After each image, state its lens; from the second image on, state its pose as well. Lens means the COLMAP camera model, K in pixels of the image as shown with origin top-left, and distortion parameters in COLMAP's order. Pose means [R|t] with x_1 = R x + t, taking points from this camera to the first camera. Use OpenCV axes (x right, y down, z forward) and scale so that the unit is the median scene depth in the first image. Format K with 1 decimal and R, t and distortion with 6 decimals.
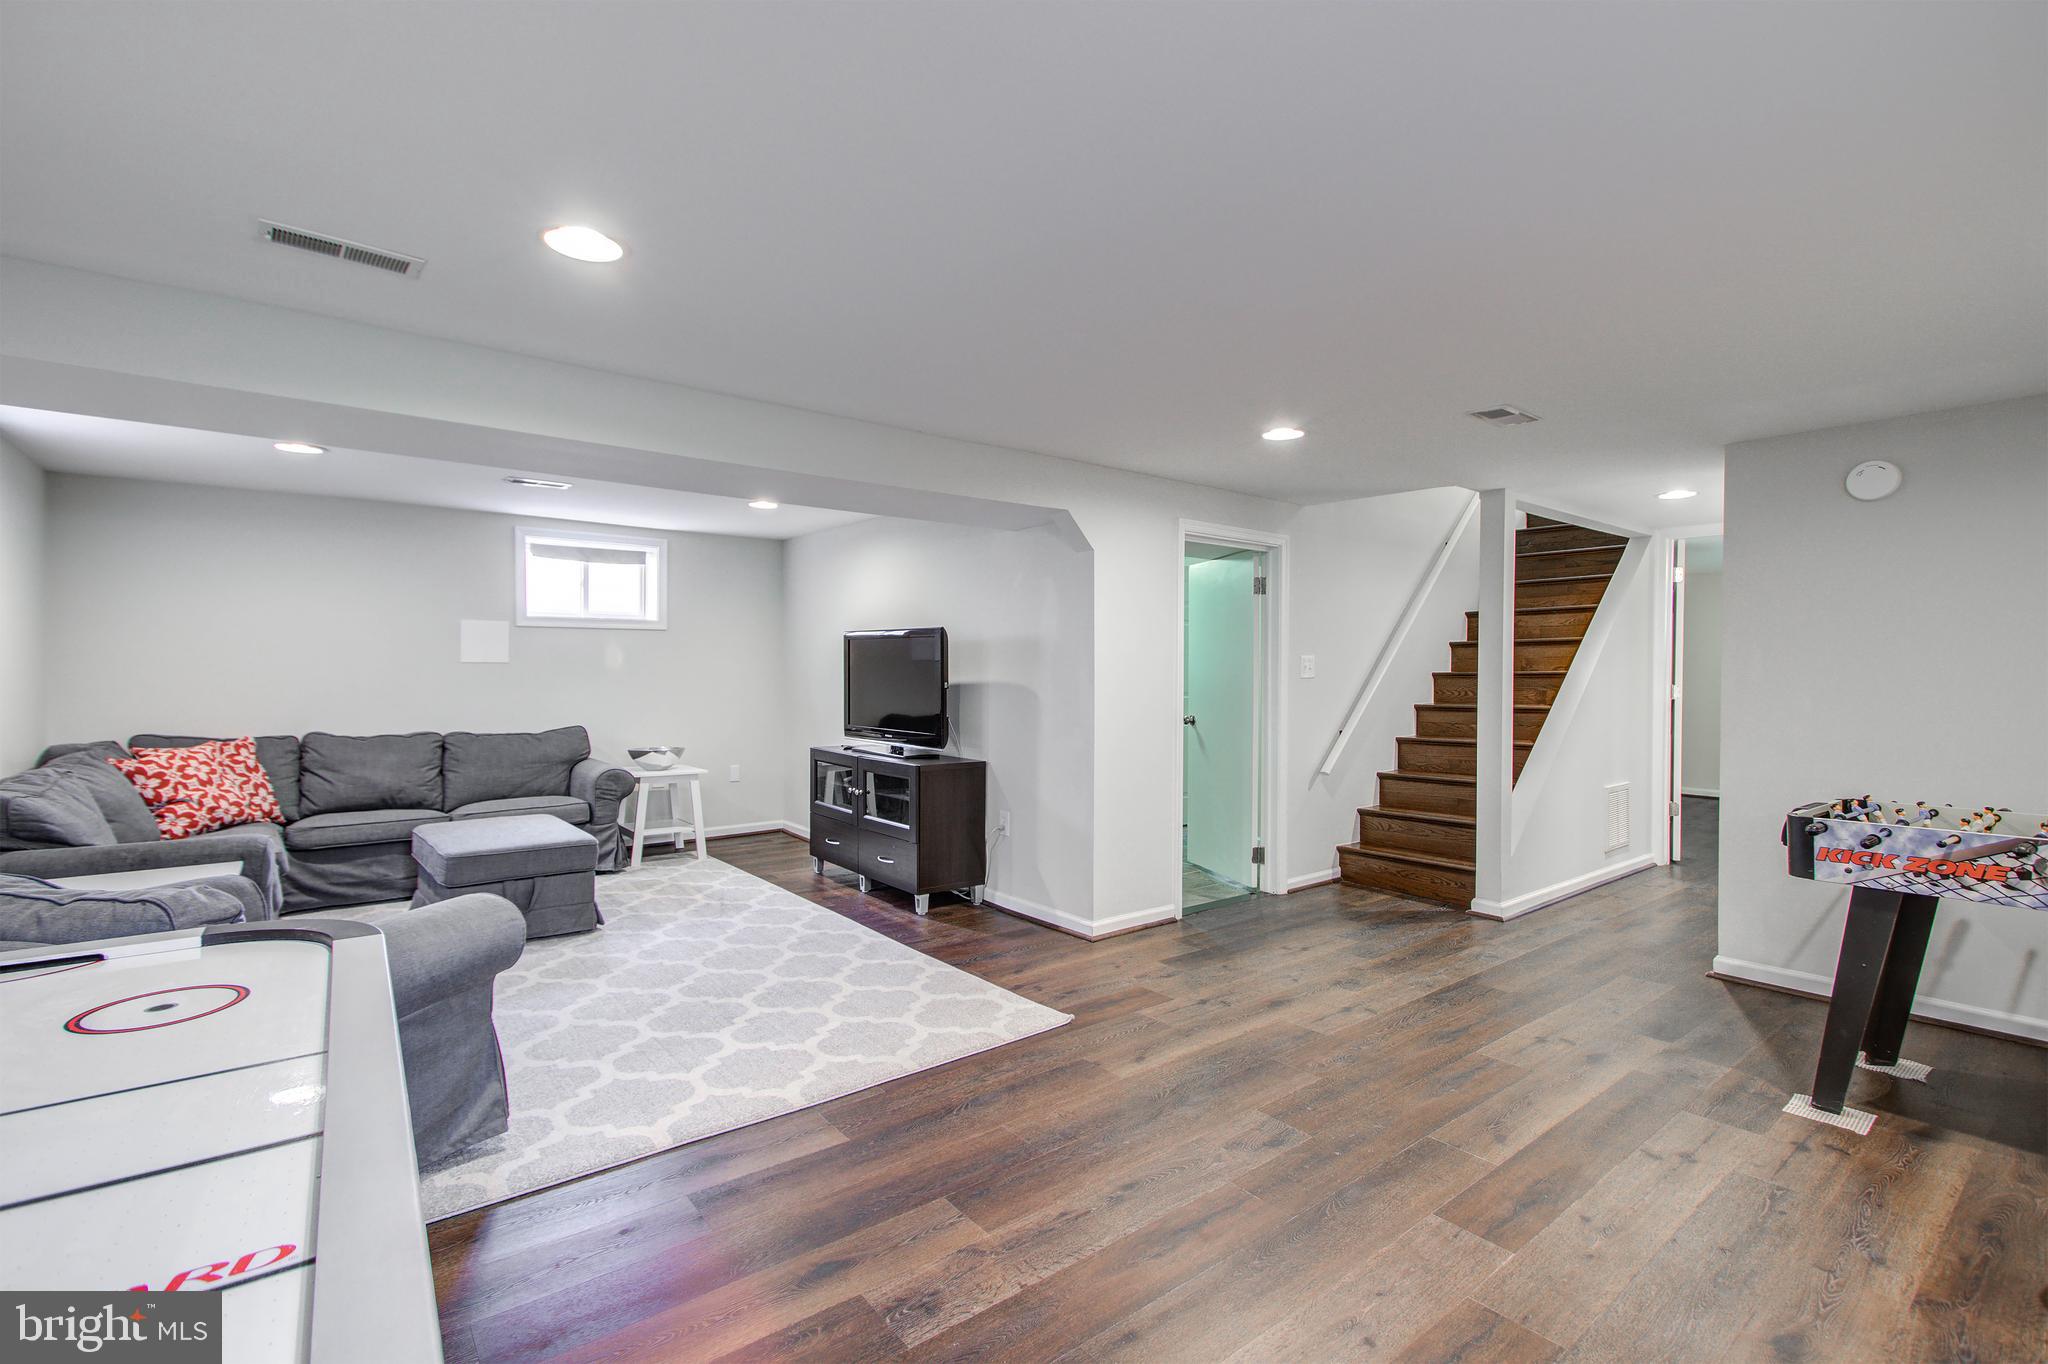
lens RADIAL K [[918.6, 0, 1011.4], [0, 918.6, 674.6], [0, 0, 1]] dist [0.004339, 0.001444]
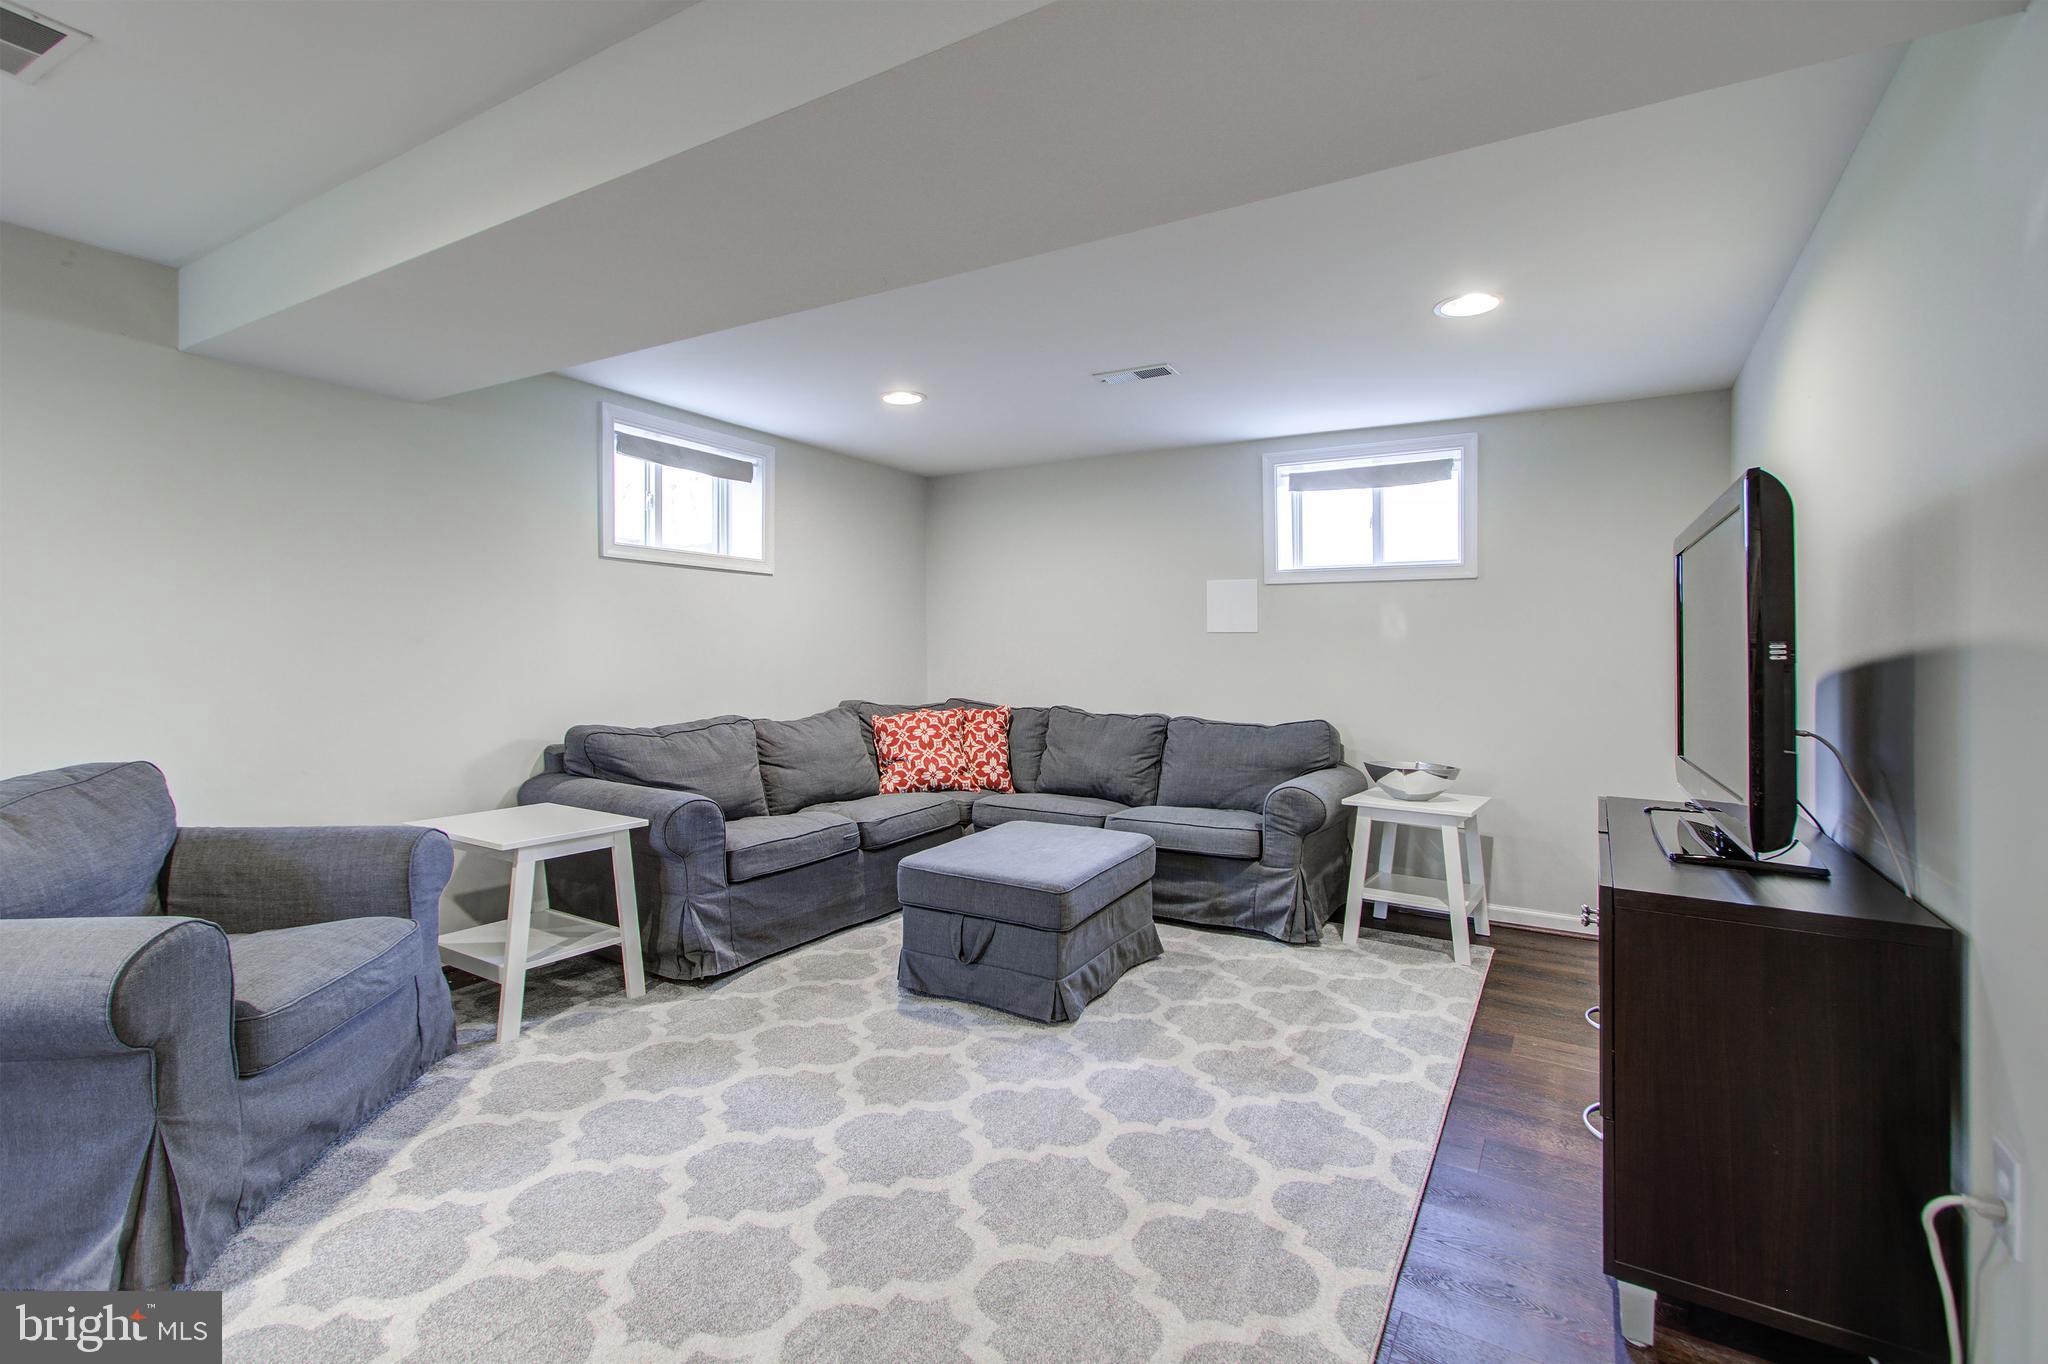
lens RADIAL K [[918.6, 0, 1028.5], [0, 918.6, 671.1], [0, 0, 1]] dist [0.004339, 0.001444]
pose [[0.358792, 0.009851, -0.933366, 0.138213], [-0.018937, 0.999815, 0.003273, 0.027177], [0.933226, 0.016500, 0.358912, 0.725949]]
